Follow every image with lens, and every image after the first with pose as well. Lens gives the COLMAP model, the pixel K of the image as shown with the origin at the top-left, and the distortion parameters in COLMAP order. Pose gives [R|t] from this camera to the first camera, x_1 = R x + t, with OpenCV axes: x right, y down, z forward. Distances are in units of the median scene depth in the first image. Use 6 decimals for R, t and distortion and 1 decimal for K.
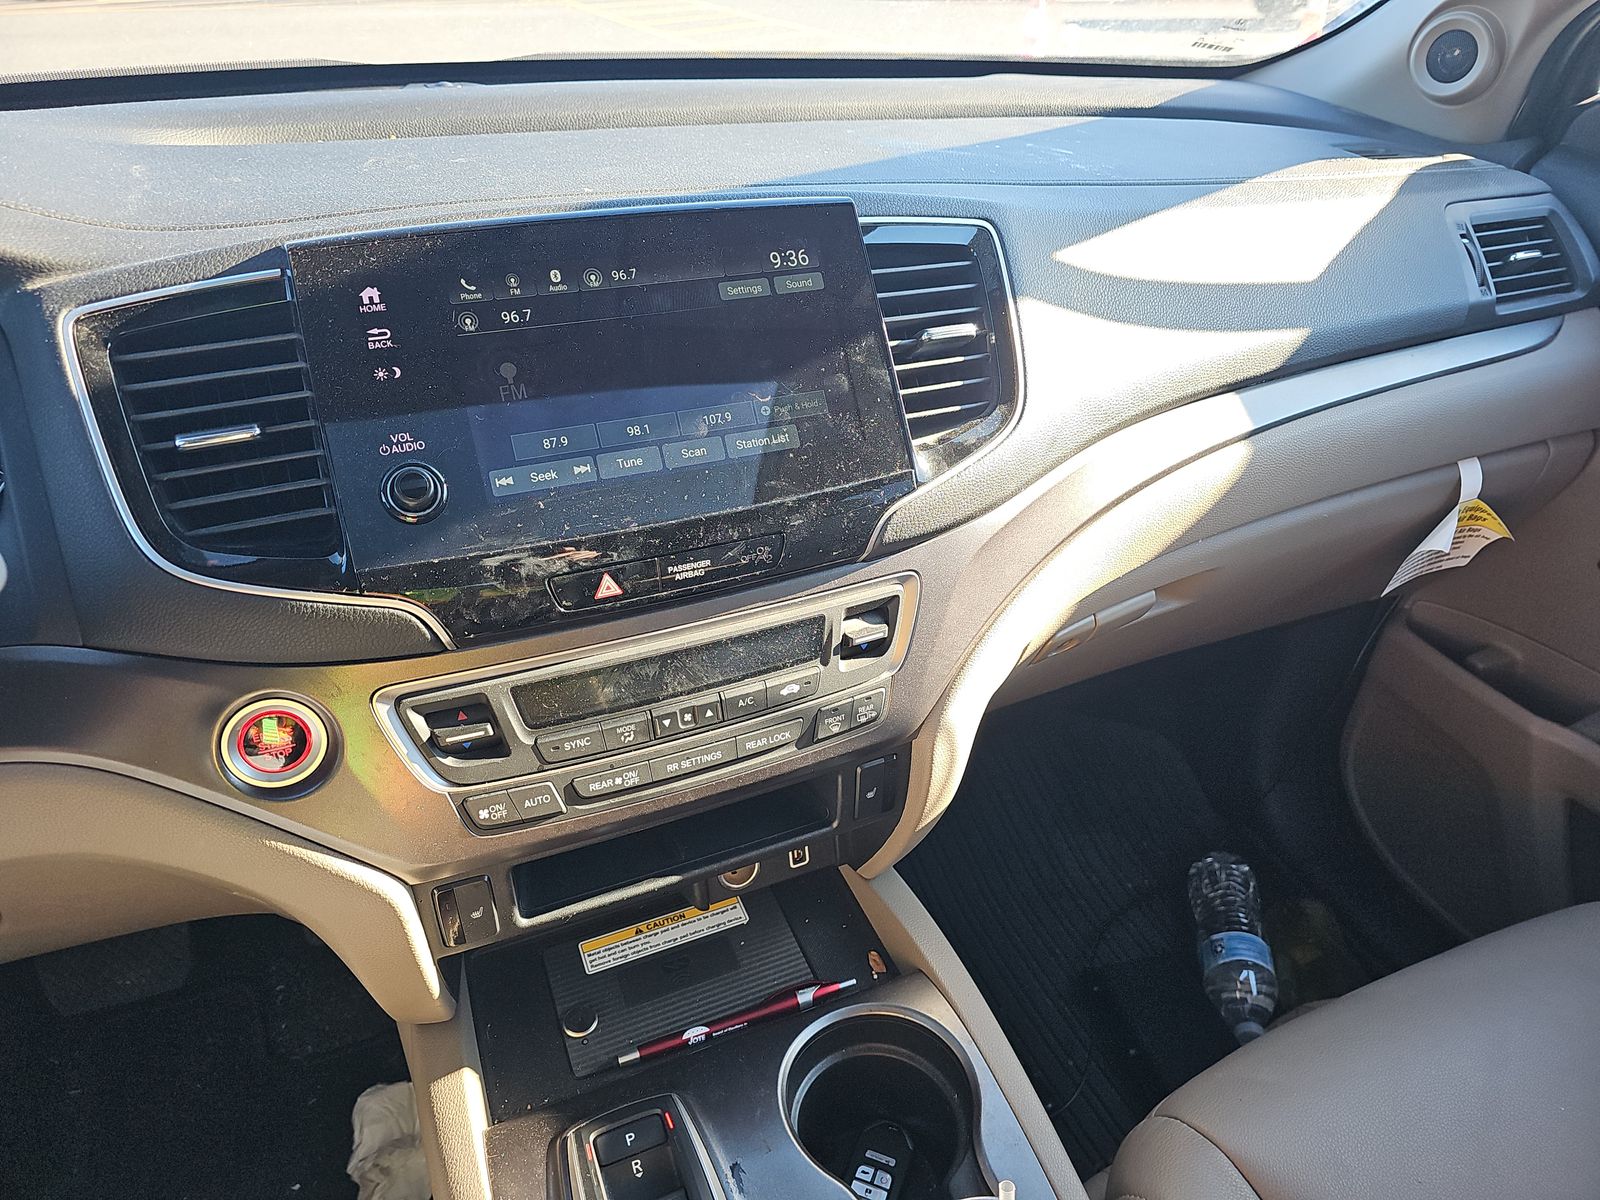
lens RADIAL K [[1067.4, 0, 800.0], [0, 1067.4, 600.0], [0, 0, 1]] dist [0.042594, -0.052534]
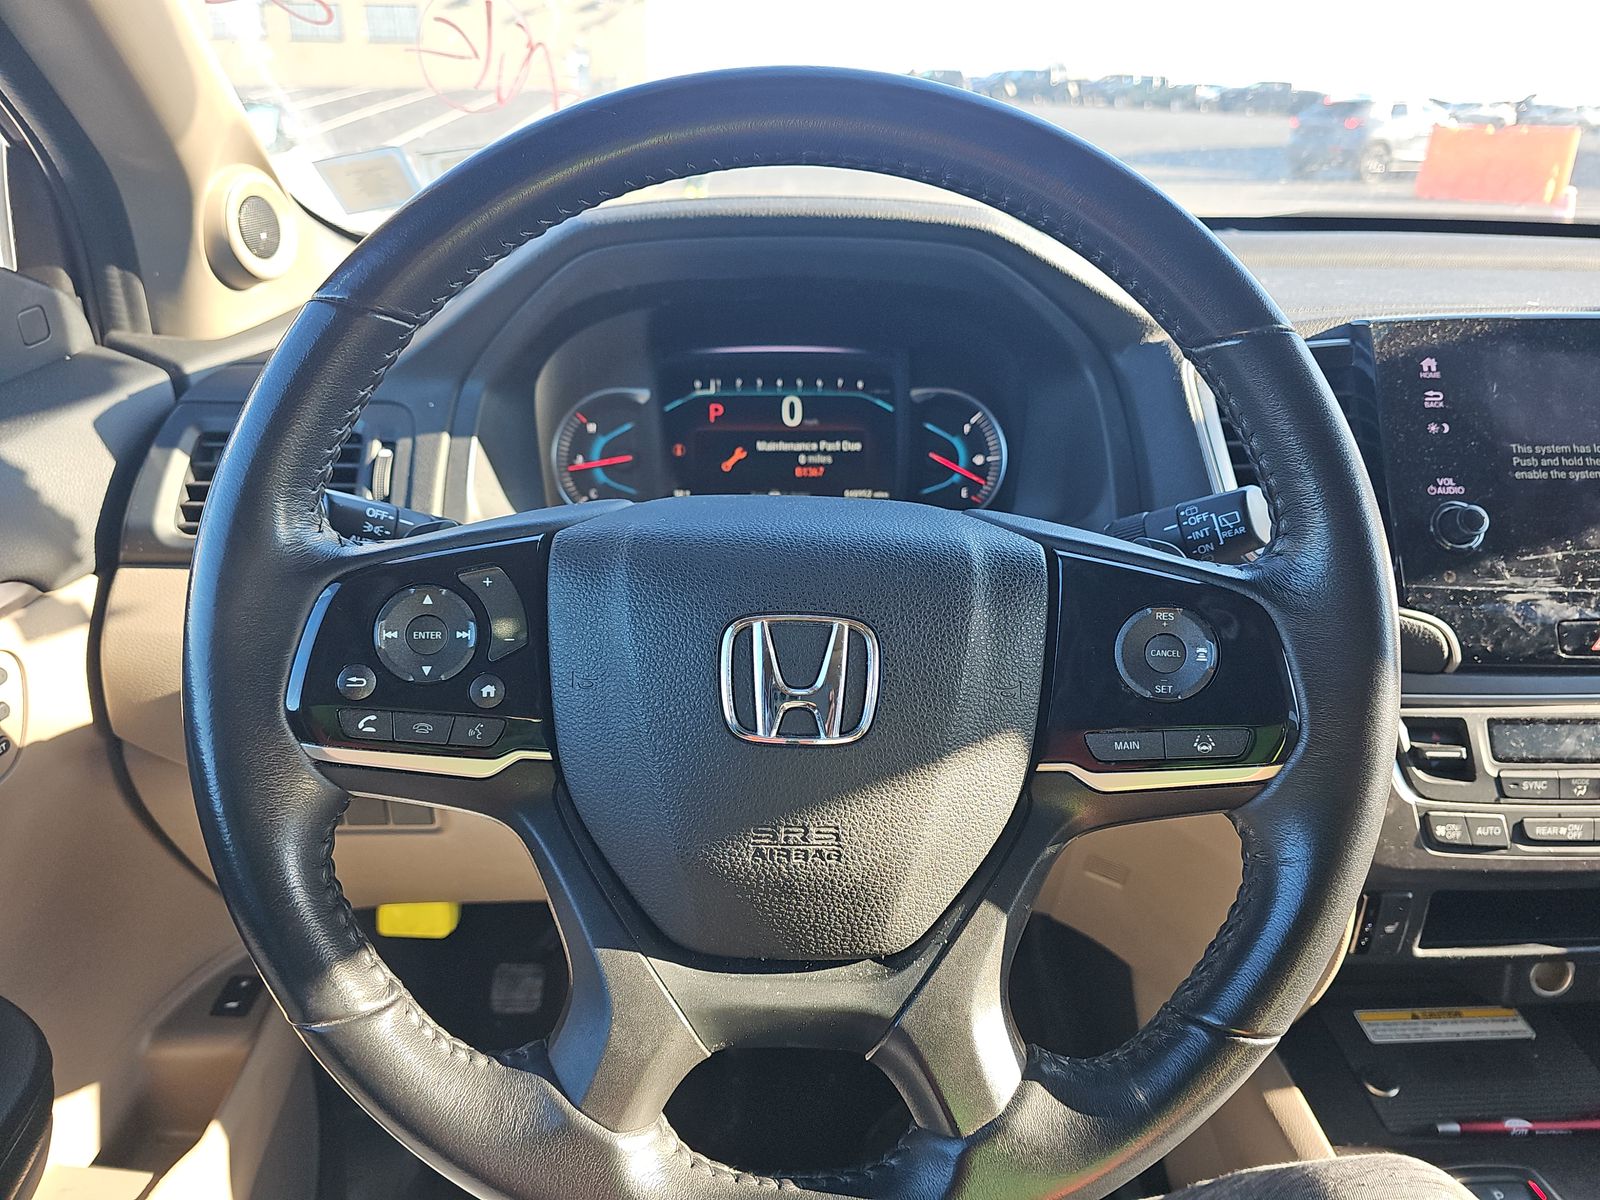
lens RADIAL K [[1067.4, 0, 800.0], [0, 1067.4, 600.0], [0, 0, 1]] dist [0.042594, -0.052534]
pose [[0.929800, 0.135770, -0.342109, -0.566609], [-0.186446, 0.975142, -0.119735, 0.227534], [0.317348, 0.175115, 0.932000, -0.266509]]
